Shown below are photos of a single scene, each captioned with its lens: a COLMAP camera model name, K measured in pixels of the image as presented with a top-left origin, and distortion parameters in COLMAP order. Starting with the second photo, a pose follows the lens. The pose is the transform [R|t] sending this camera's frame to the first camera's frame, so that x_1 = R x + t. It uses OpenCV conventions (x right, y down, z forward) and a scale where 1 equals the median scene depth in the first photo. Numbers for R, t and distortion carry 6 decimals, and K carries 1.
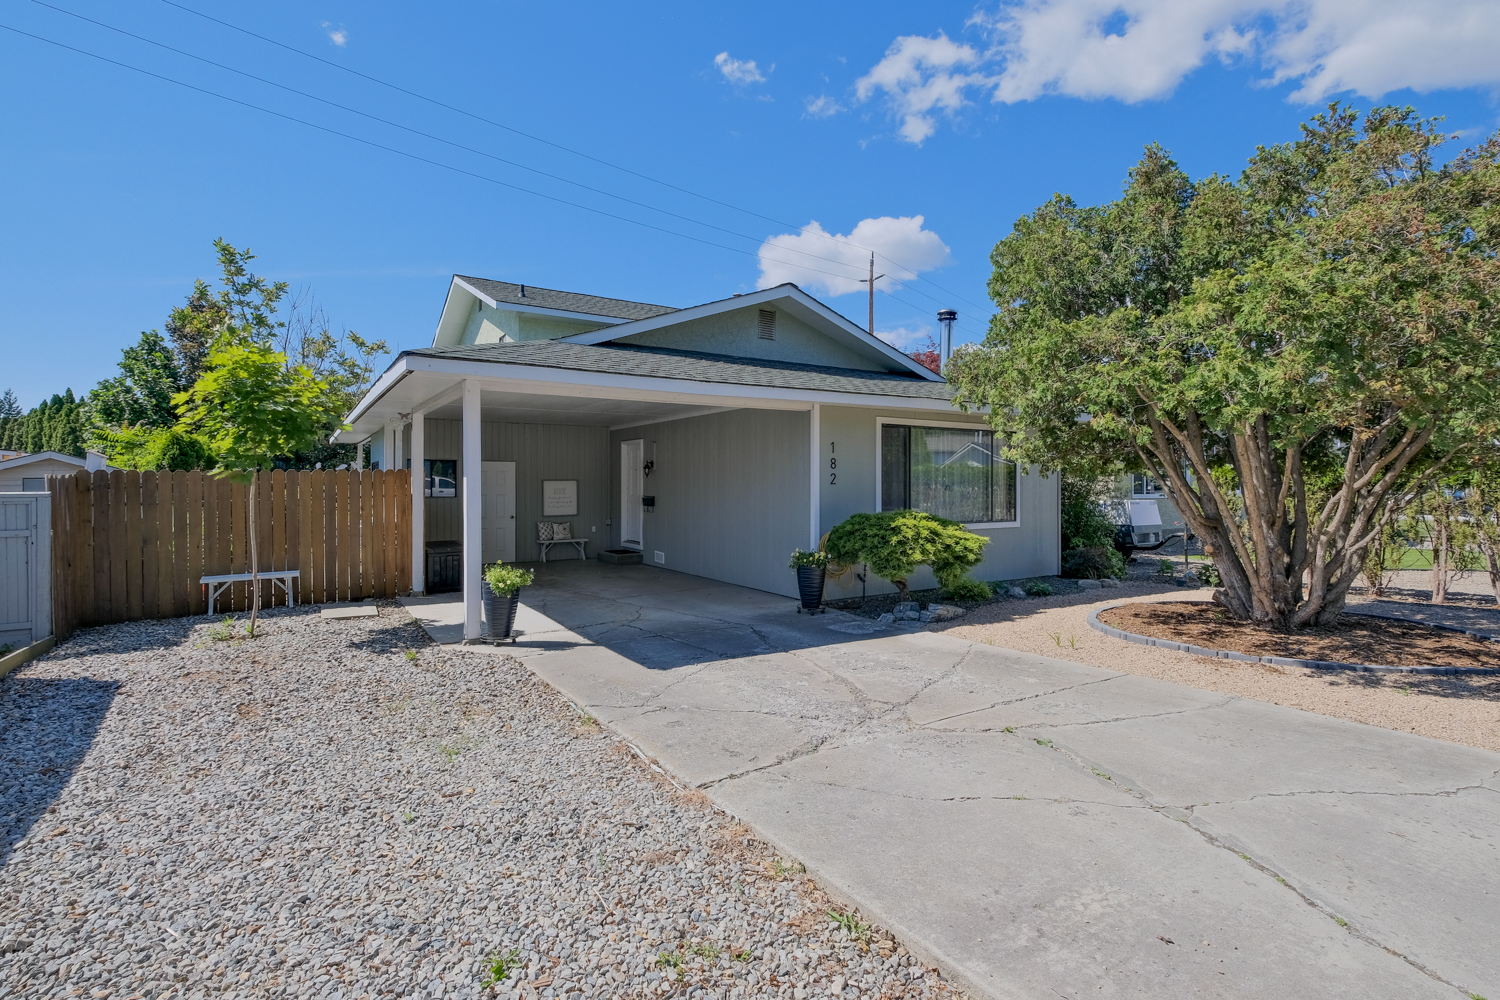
lens RADIAL K [[710.6, 0, 743.6], [0, 710.6, 493.6], [0, 0, 1]] dist [0.001457, 0.000689]
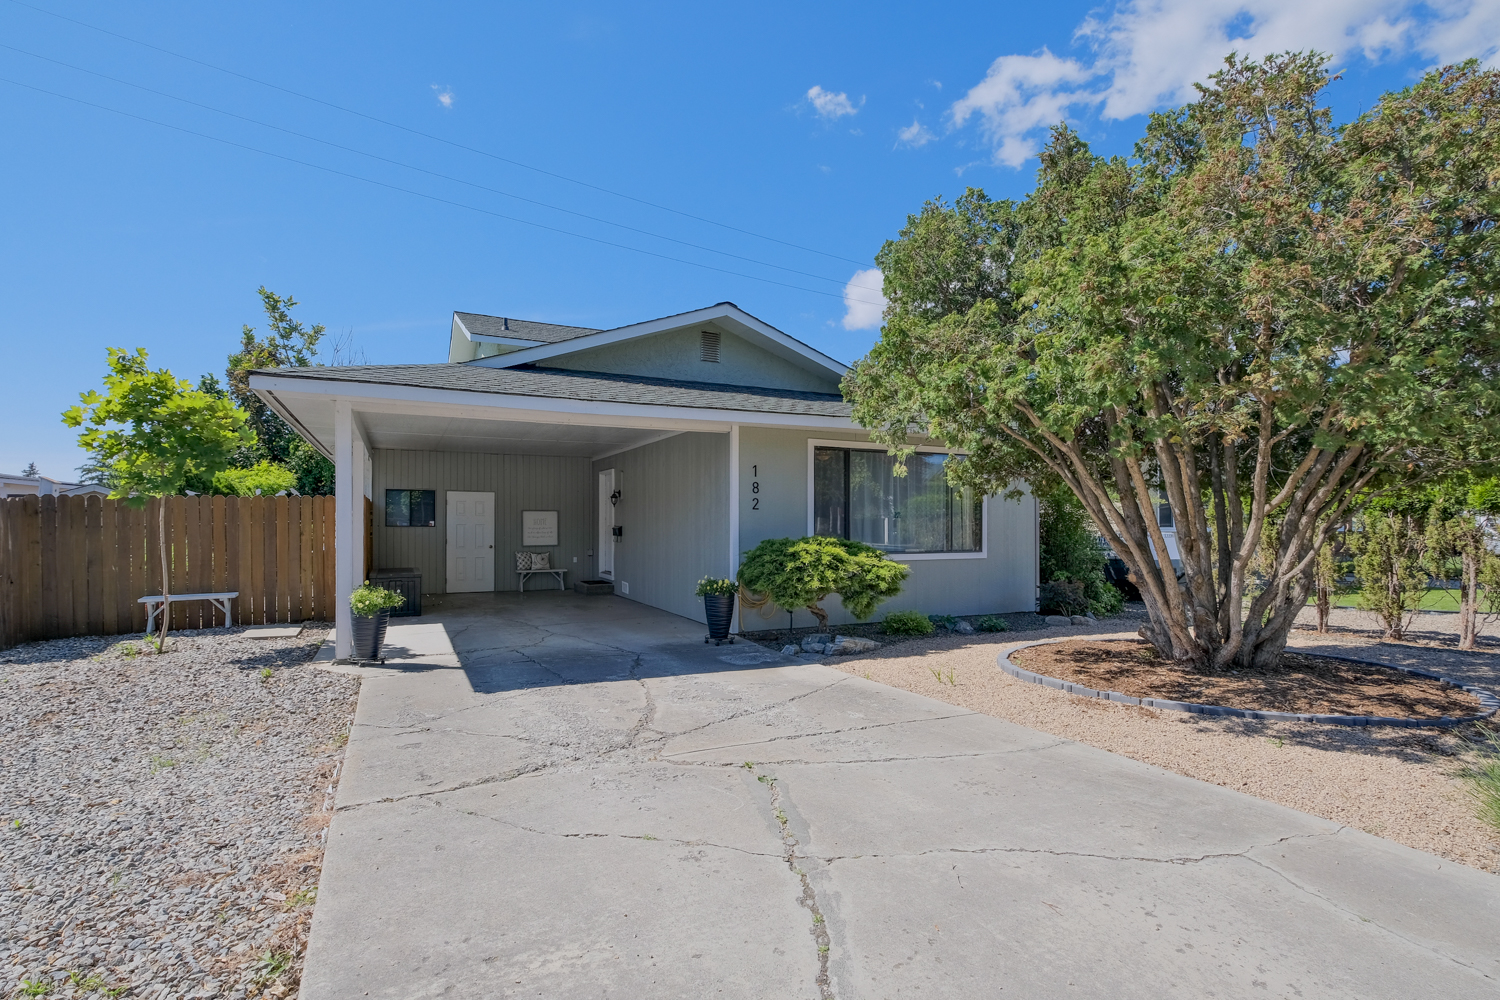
lens RADIAL K [[710.6, 0, 742.1], [0, 710.6, 535.6], [0, 0, 1]] dist [0.001457, 0.000689]
pose [[0.993172, 0.003565, -0.116606, 0.244719], [-0.003177, 0.999989, 0.003505, 0.020690], [0.116617, -0.003111, 0.993172, 0.057652]]
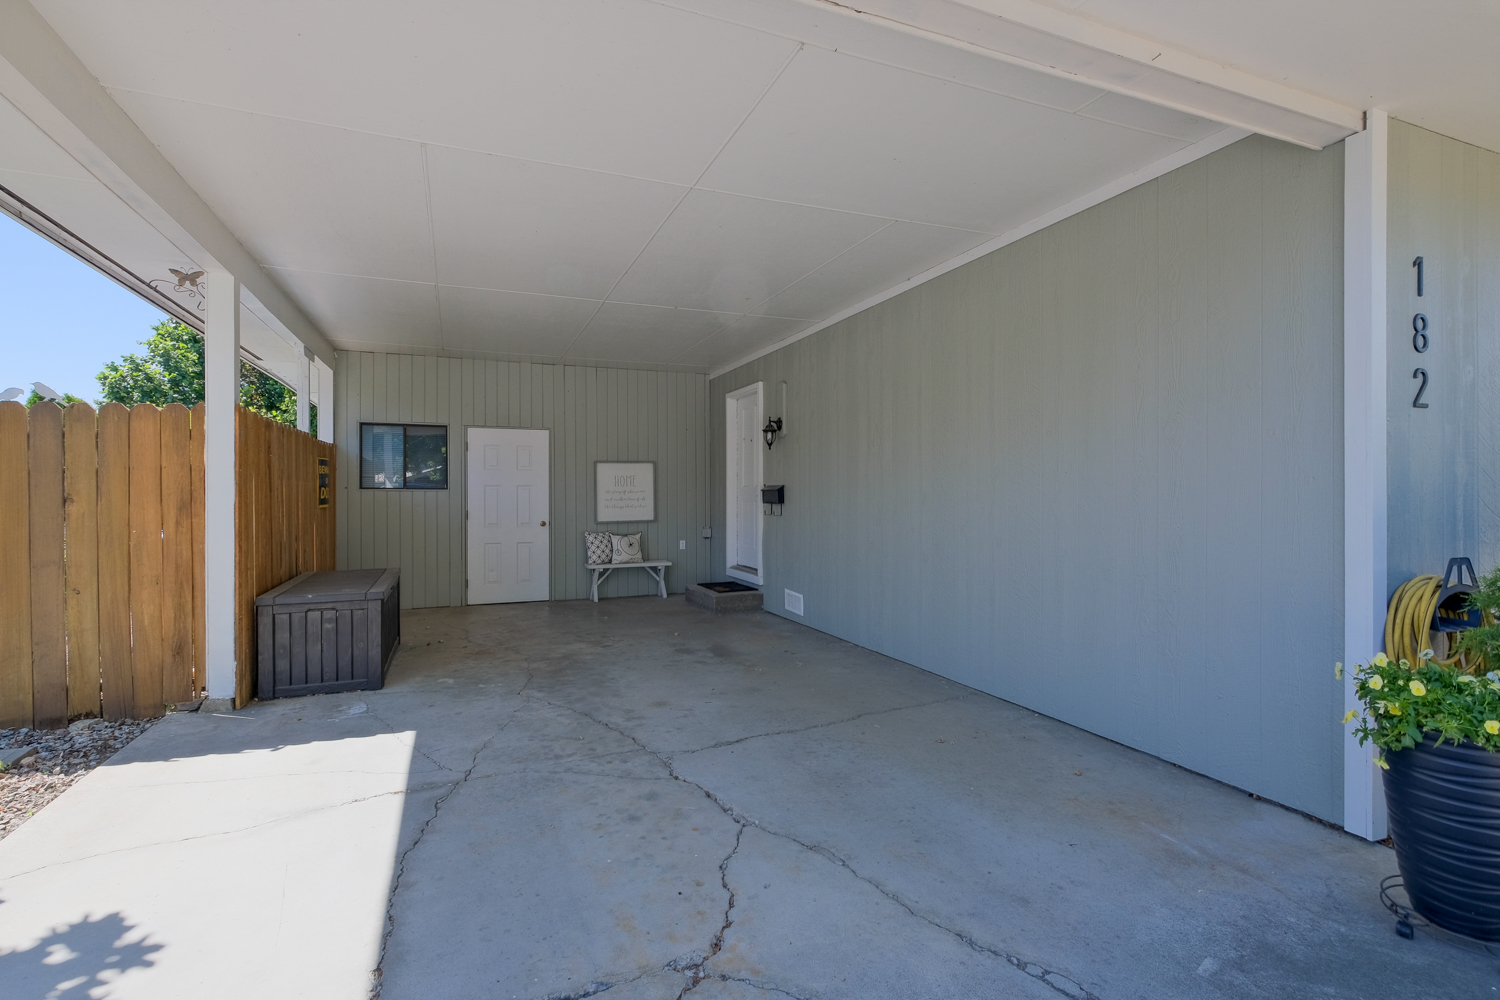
lens RADIAL K [[710.6, 0, 752.2], [0, 710.6, 499.3], [0, 0, 1]] dist [0.001457, 0.000689]
pose [[0.985151, -0.001051, -0.171689, -0.090936], [0.000145, 0.999986, -0.005292, 0.026457], [0.171693, 0.005189, 0.985137, 0.746499]]
